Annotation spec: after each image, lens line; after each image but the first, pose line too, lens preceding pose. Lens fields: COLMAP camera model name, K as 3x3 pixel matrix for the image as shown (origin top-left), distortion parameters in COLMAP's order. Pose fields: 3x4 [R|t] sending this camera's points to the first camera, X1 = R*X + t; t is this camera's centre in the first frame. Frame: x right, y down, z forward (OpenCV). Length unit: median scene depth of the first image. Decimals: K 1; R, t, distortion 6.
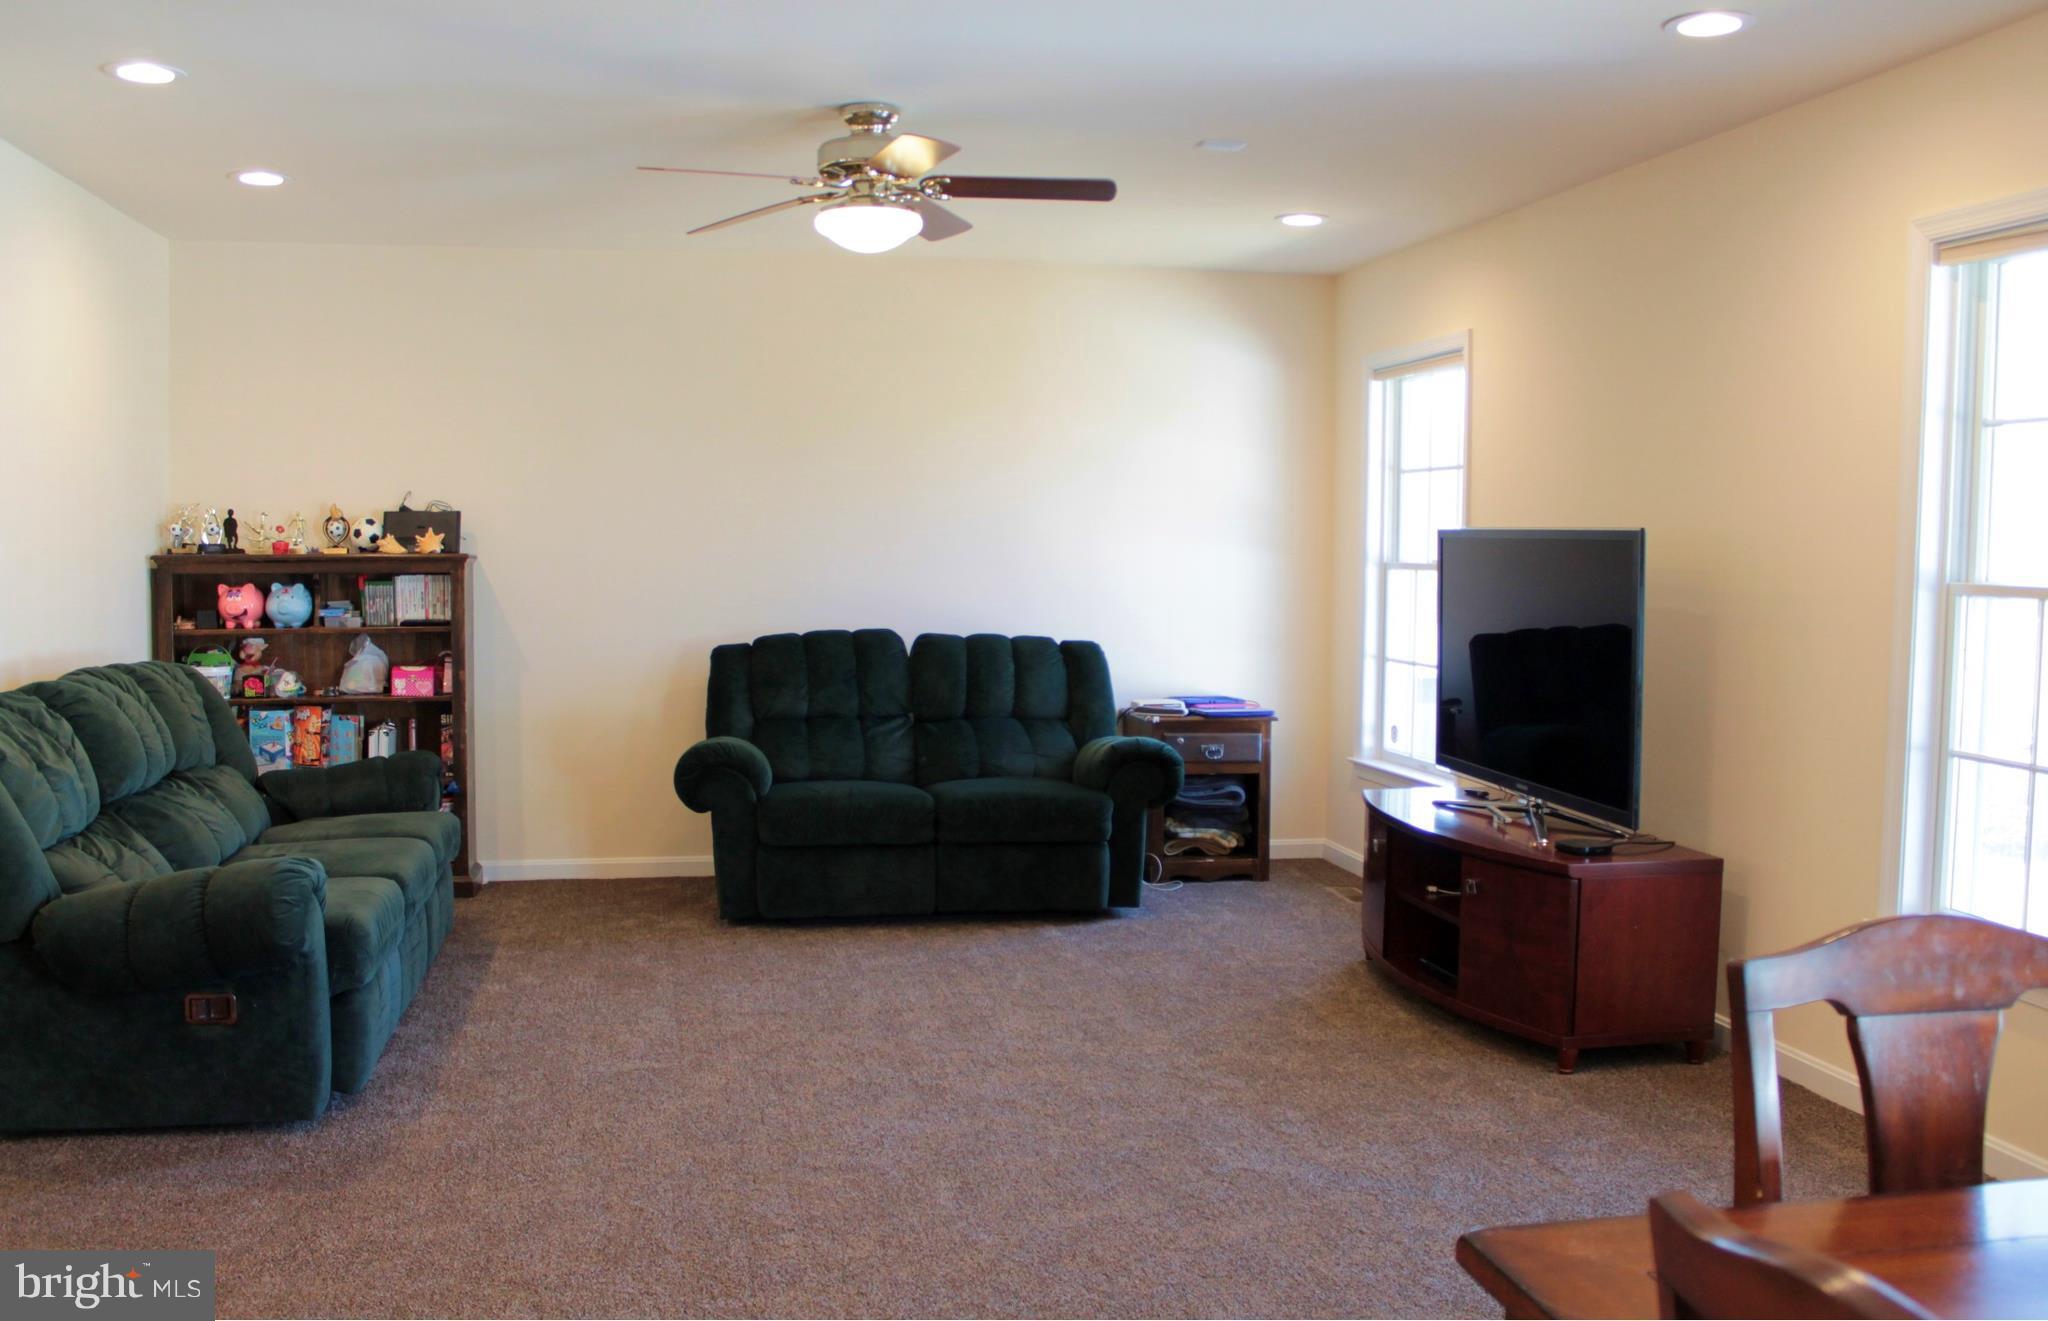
lens RADIAL K [[1780.9, 0, 1009.5], [0, 1780.9, 657.0], [0, 0, 1]] dist [-0.137598, 0.088929]
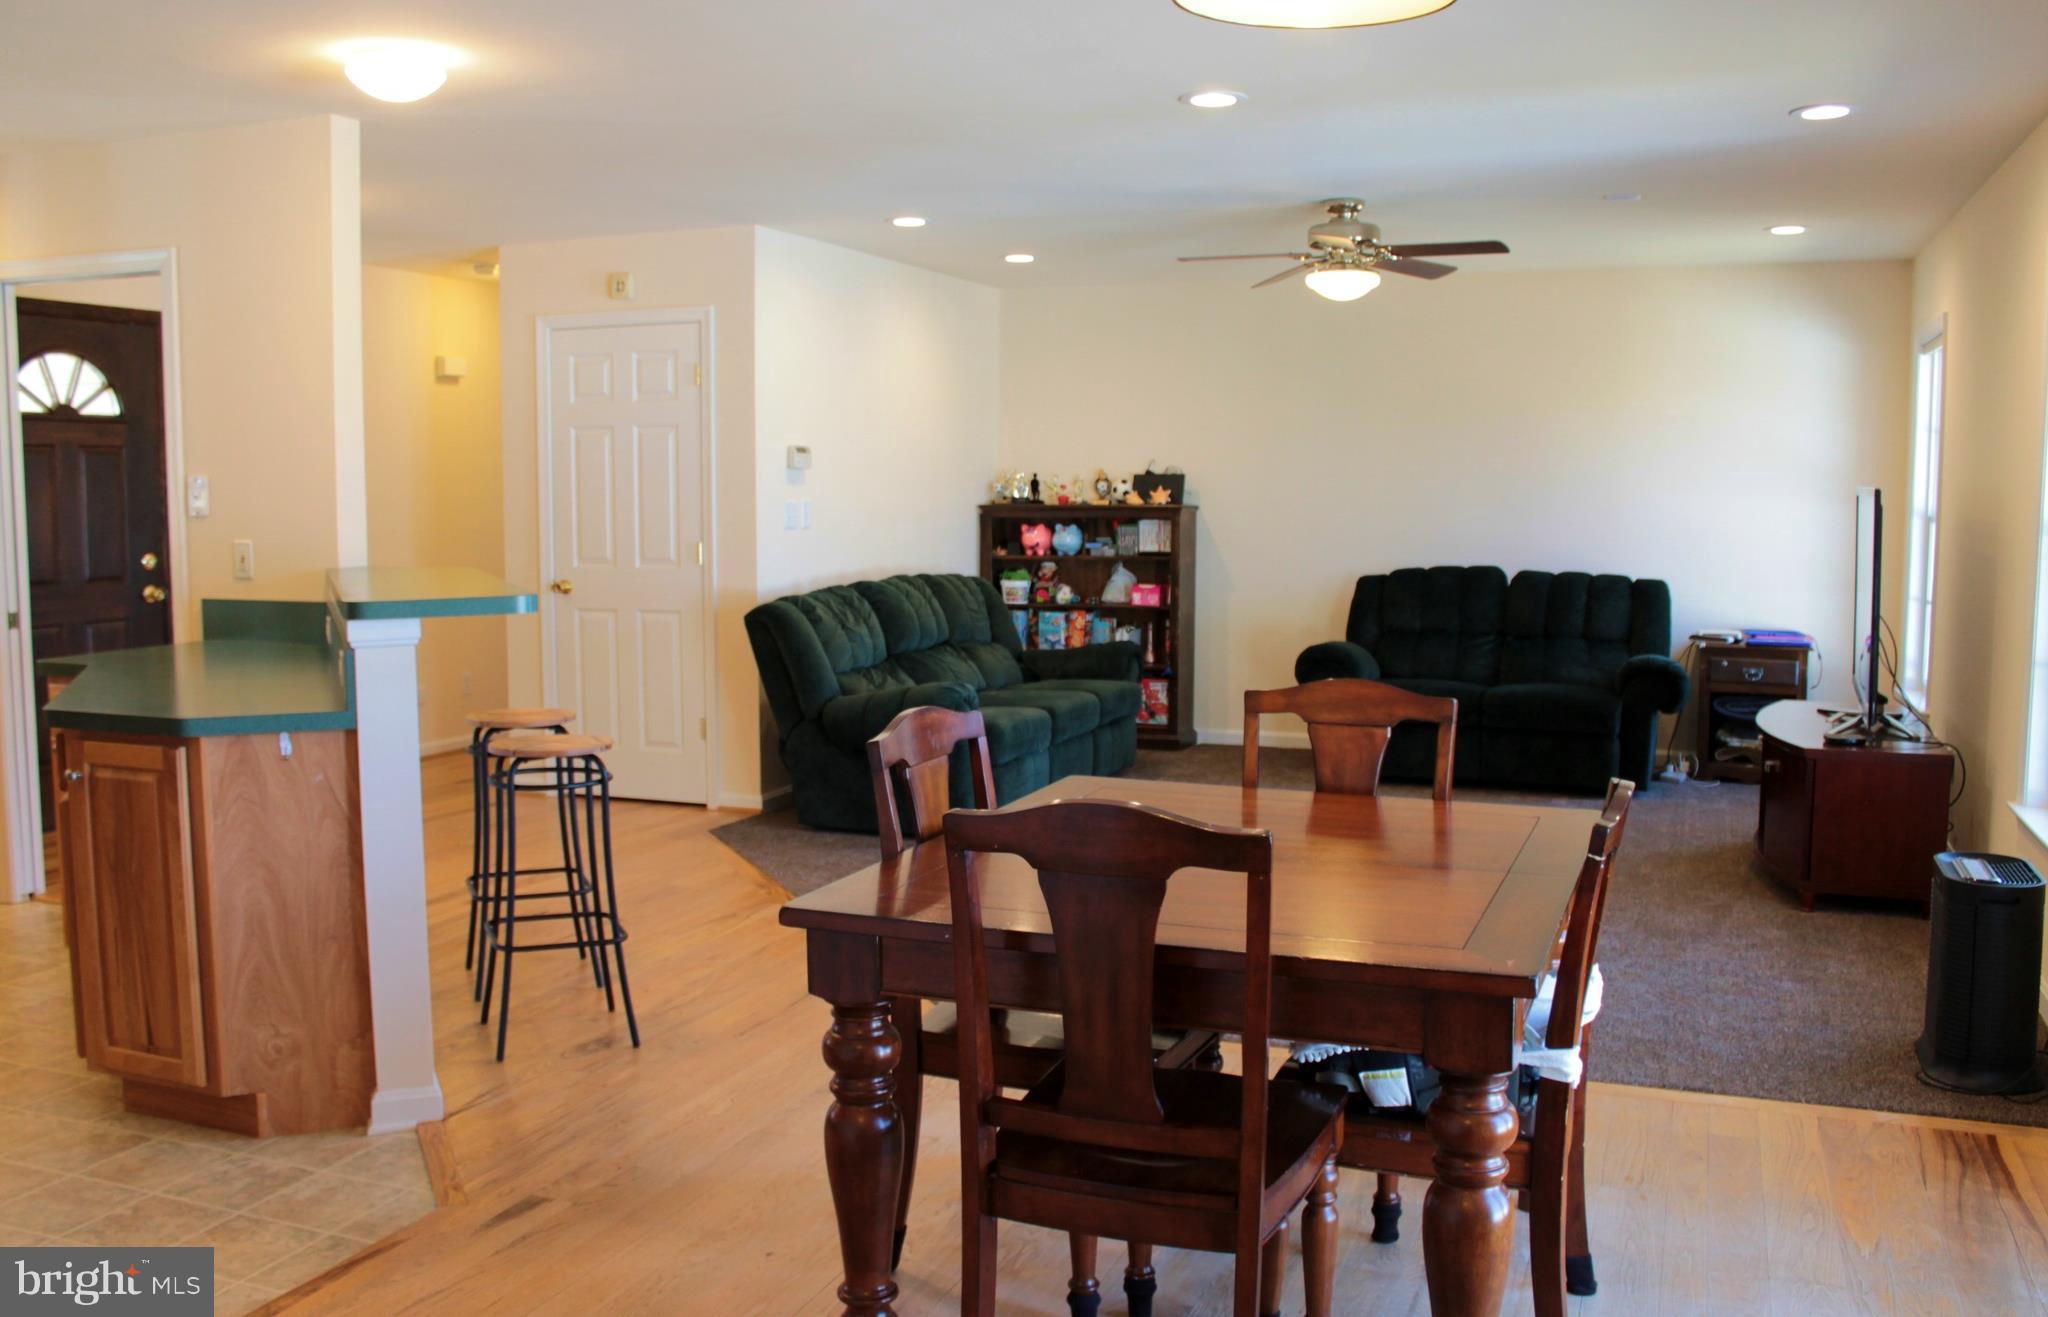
lens RADIAL K [[1780.9, 0, 1011.6], [0, 1780.9, 666.5], [0, 0, 1]] dist [-0.137598, 0.088929]
pose [[0.843389, 0.047873, -0.535166, 0.355687], [-0.029340, 0.998640, 0.043094, 0.013474], [0.536501, -0.020643, 0.843647, -0.281837]]
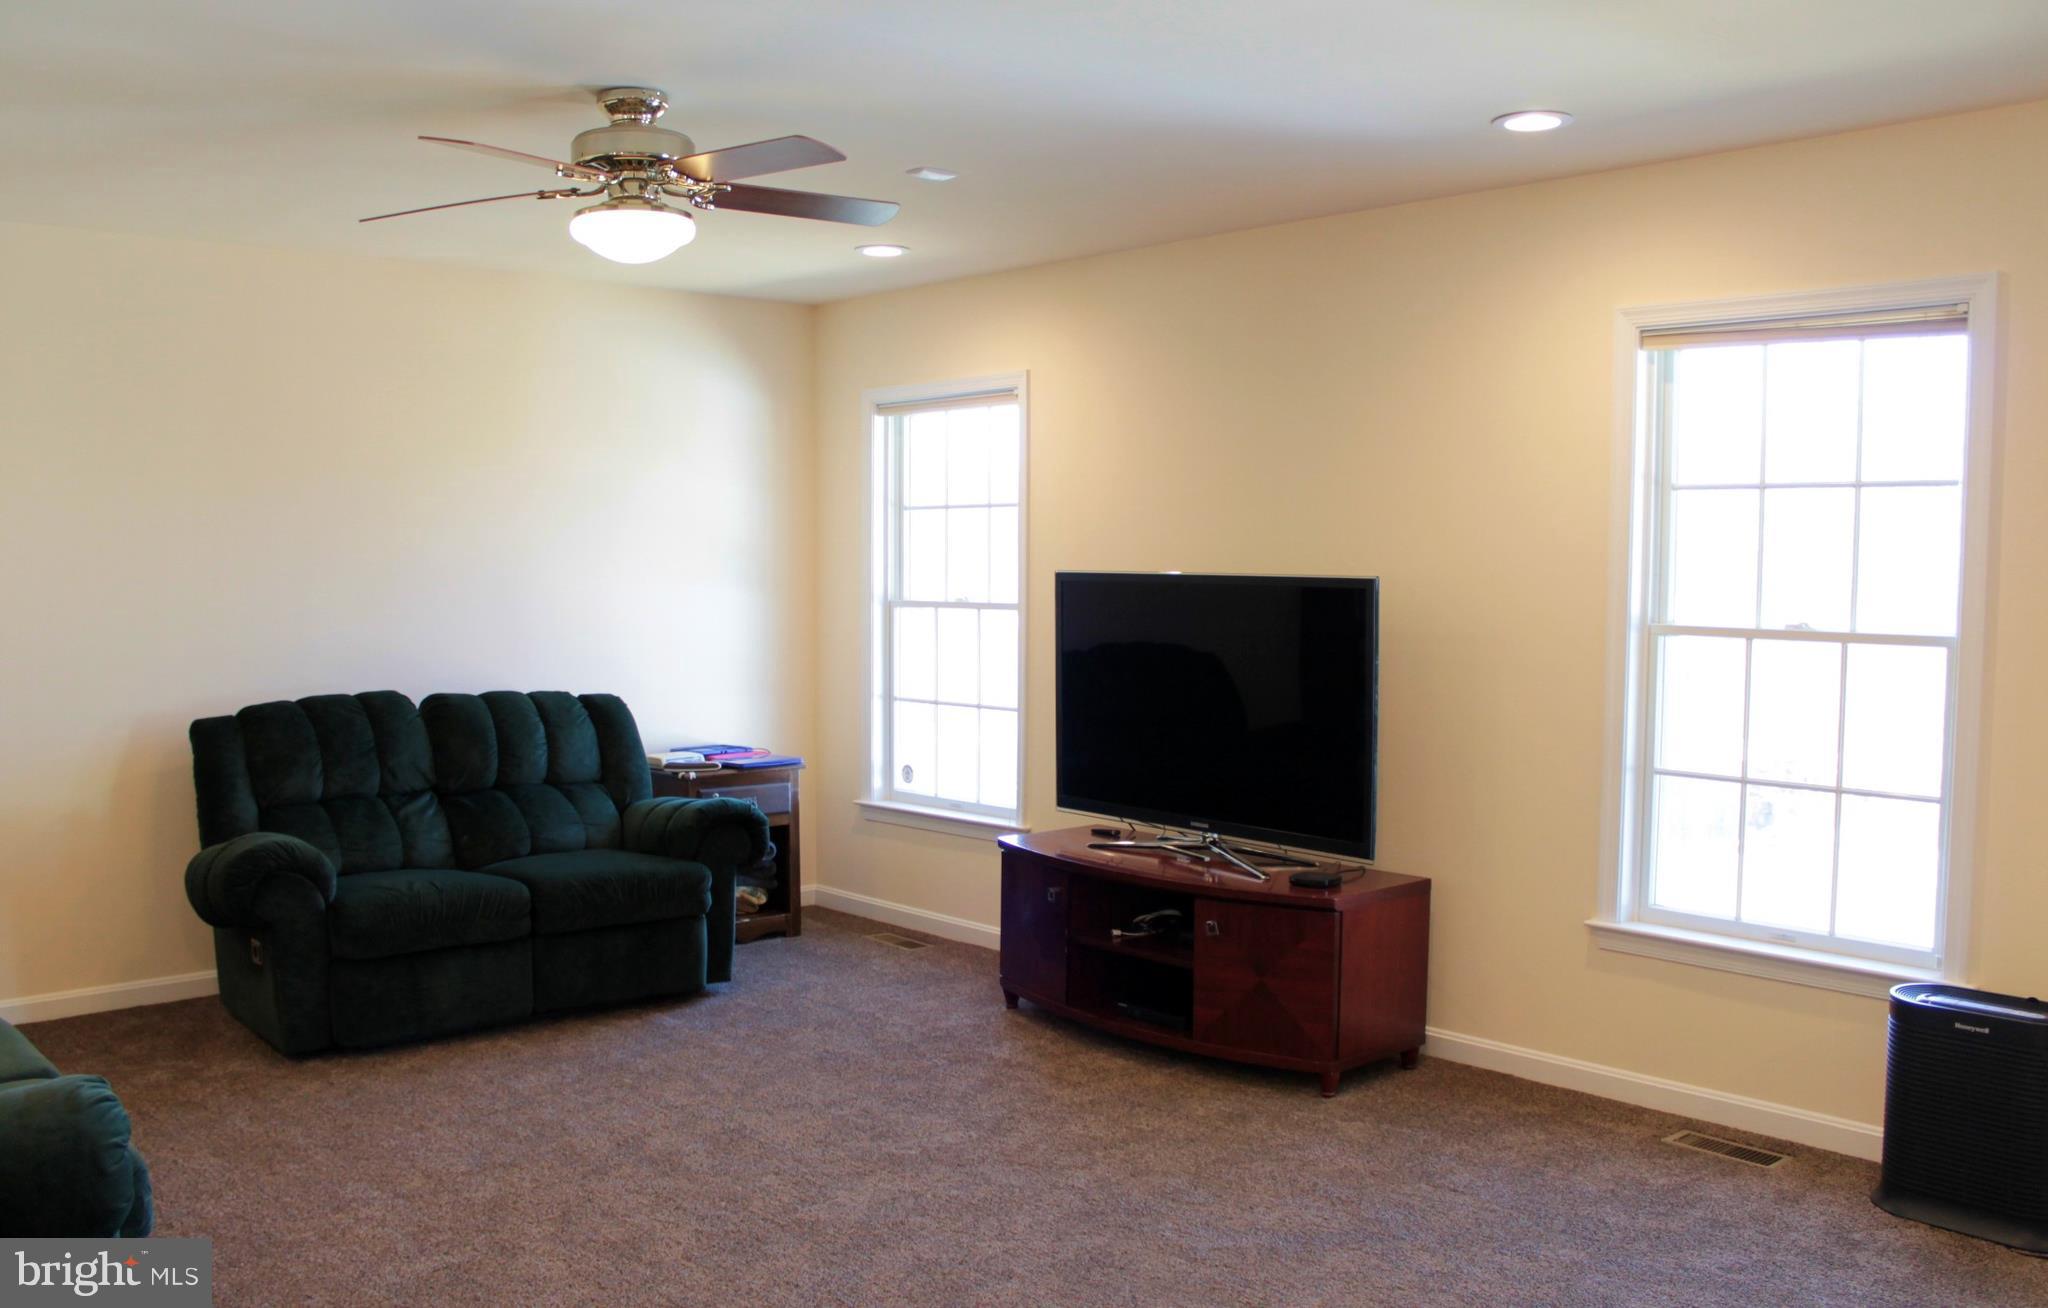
lens RADIAL K [[1780.9, 0, 1016.2], [0, 1780.9, 659.4], [0, 0, 1]] dist [-0.137598, 0.088929]
pose [[0.858499, -0.033906, 0.511694, -0.269093], [0.036567, 0.999319, 0.004867, -0.026134], [-0.511511, 0.014532, 0.859154, 0.131161]]
